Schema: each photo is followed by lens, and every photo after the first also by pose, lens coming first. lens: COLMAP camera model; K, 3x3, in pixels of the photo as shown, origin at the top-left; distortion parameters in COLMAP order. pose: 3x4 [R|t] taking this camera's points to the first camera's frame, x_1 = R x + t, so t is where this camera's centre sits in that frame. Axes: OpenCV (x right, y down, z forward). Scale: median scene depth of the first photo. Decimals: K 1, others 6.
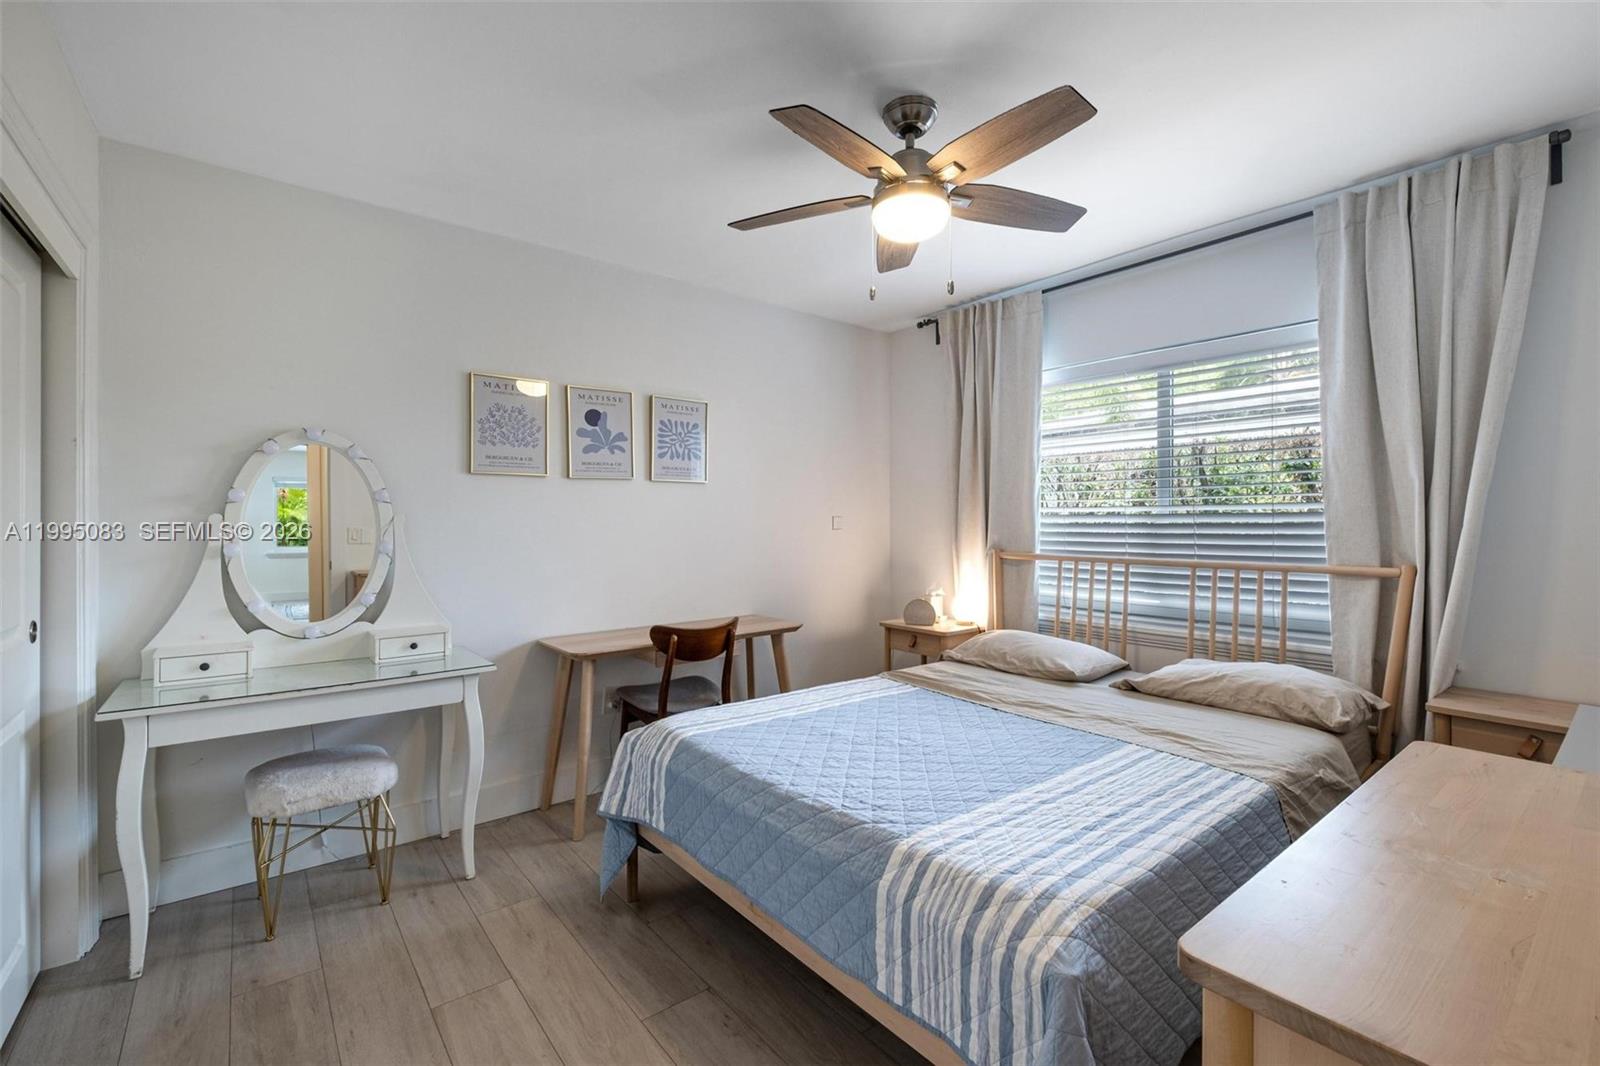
lens RADIAL K [[698.7, 0, 810.2], [0, 698.7, 527.8], [0, 0, 1]] dist [-0.003843, -0.003981]
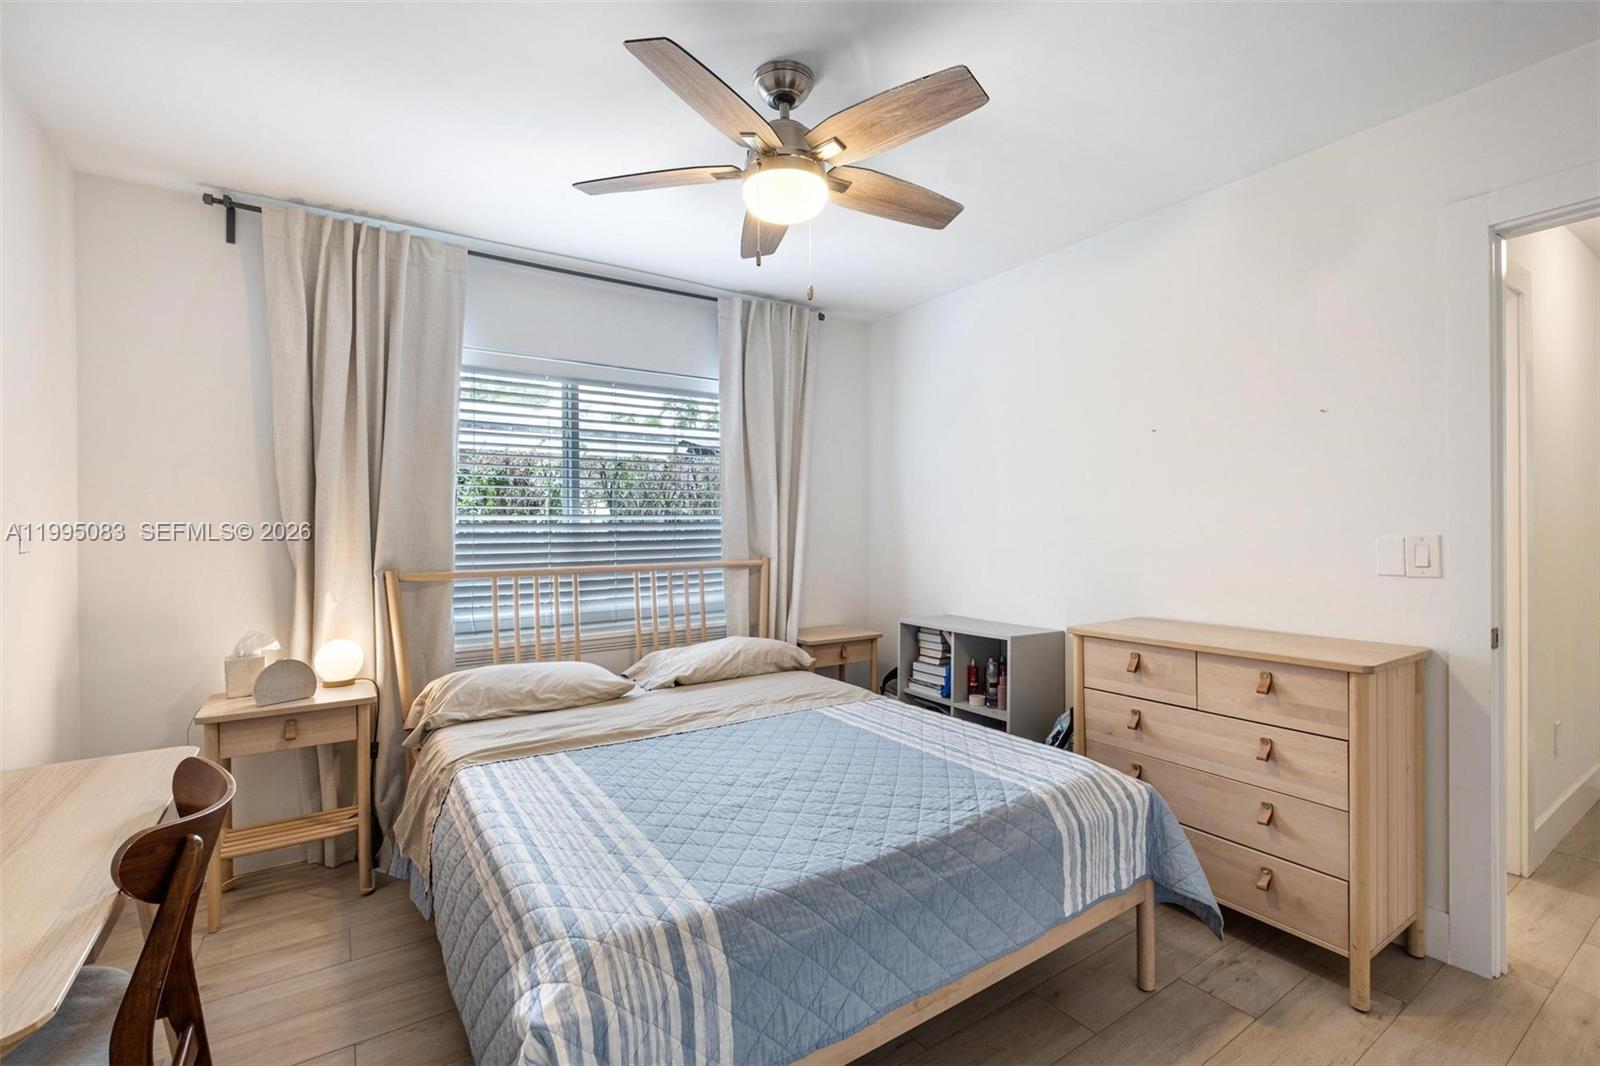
lens RADIAL K [[698.7, 0, 809.2], [0, 698.7, 528.6], [0, 0, 1]] dist [-0.003843, -0.003981]
pose [[0.081825, -0.000183, 0.996647, -0.580916], [0.018527, 0.999827, -0.001338, -0.004490], [-0.996474, 0.018574, 0.081815, 0.686498]]
